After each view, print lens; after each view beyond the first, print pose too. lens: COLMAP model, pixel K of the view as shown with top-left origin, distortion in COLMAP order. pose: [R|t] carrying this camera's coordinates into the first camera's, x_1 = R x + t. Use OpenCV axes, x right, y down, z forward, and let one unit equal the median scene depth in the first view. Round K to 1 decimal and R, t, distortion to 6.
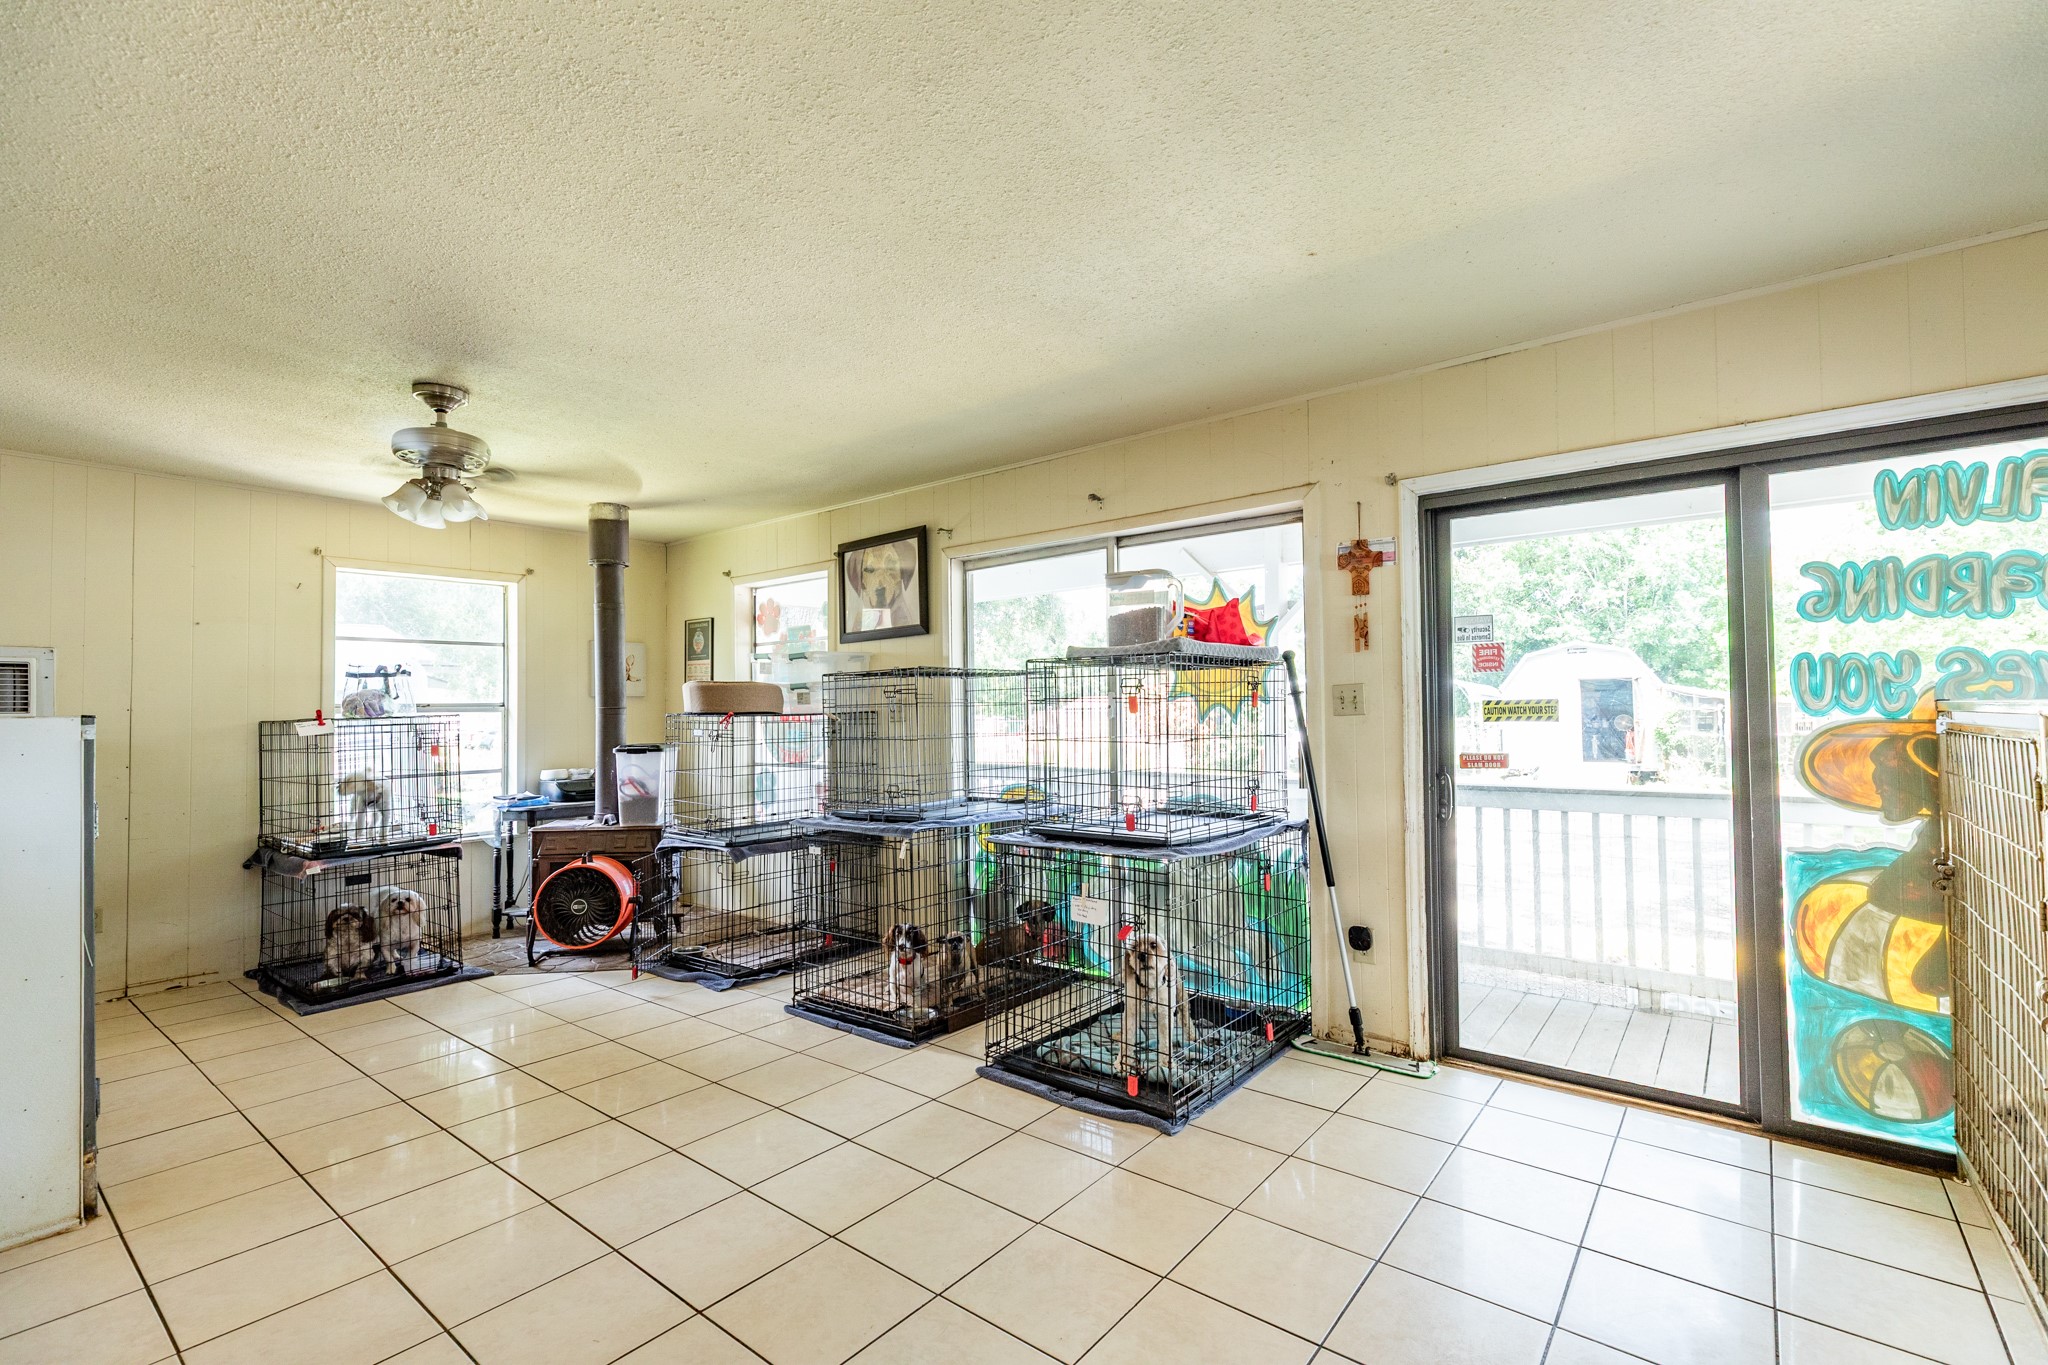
lens RADIAL K [[922.2, 0, 1020.0], [0, 922.2, 684.8], [0, 0, 1]] dist [0.003630, 0.000401]
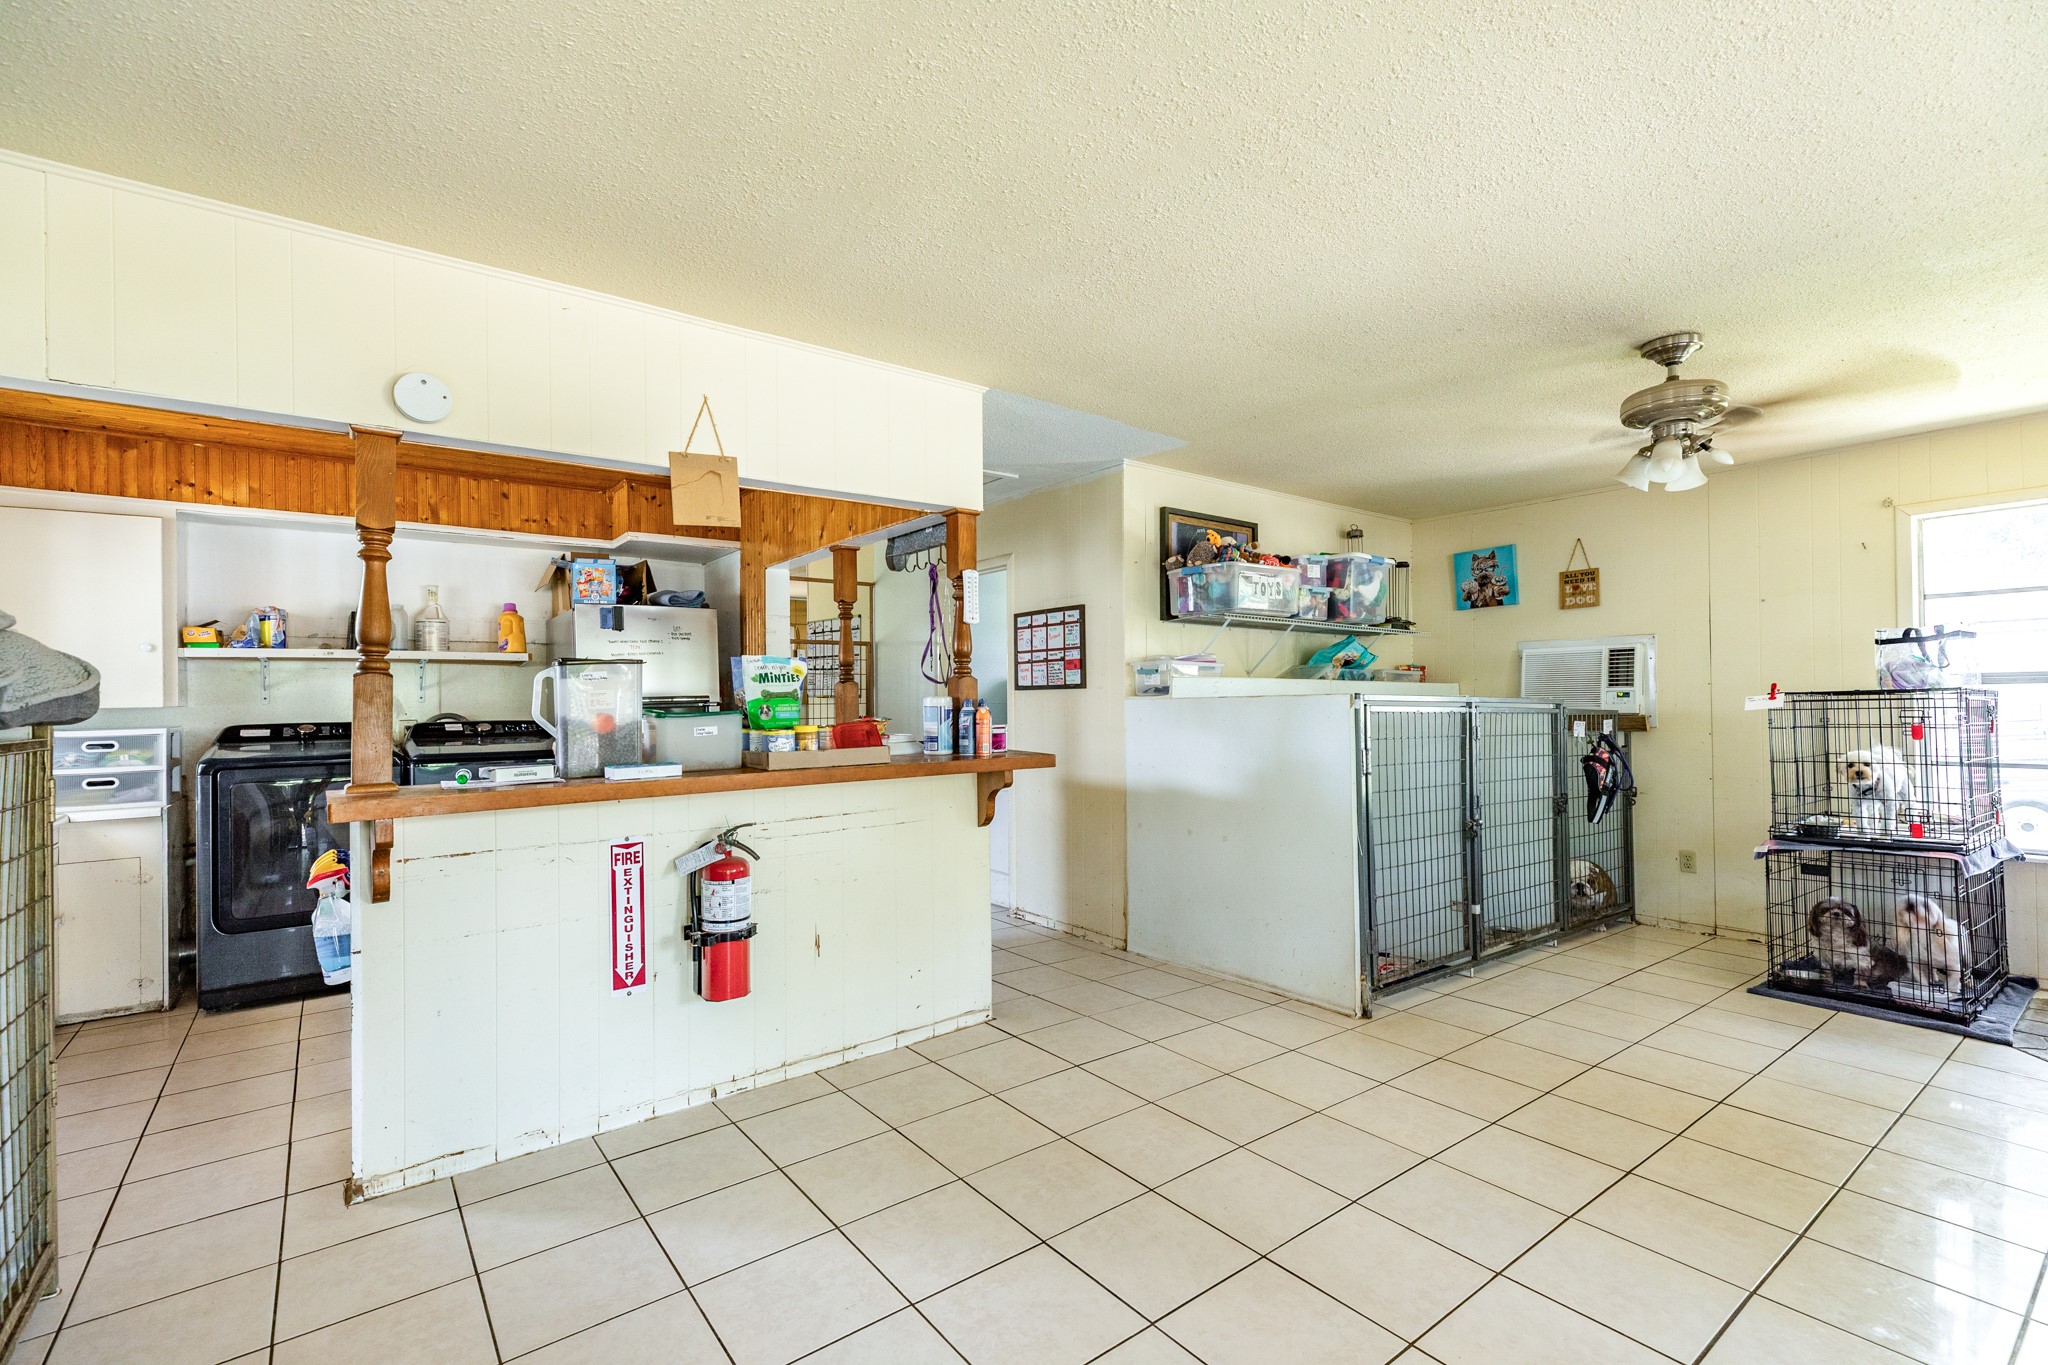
lens RADIAL K [[922.2, 0, 1024.6], [0, 922.2, 692.9], [0, 0, 1]] dist [0.003630, 0.000401]
pose [[-0.245320, 0.012109, -0.969366, 1.179589], [0.039330, 0.999223, 0.002529, 0.013322], [0.968644, -0.037504, -0.245606, 1.594103]]
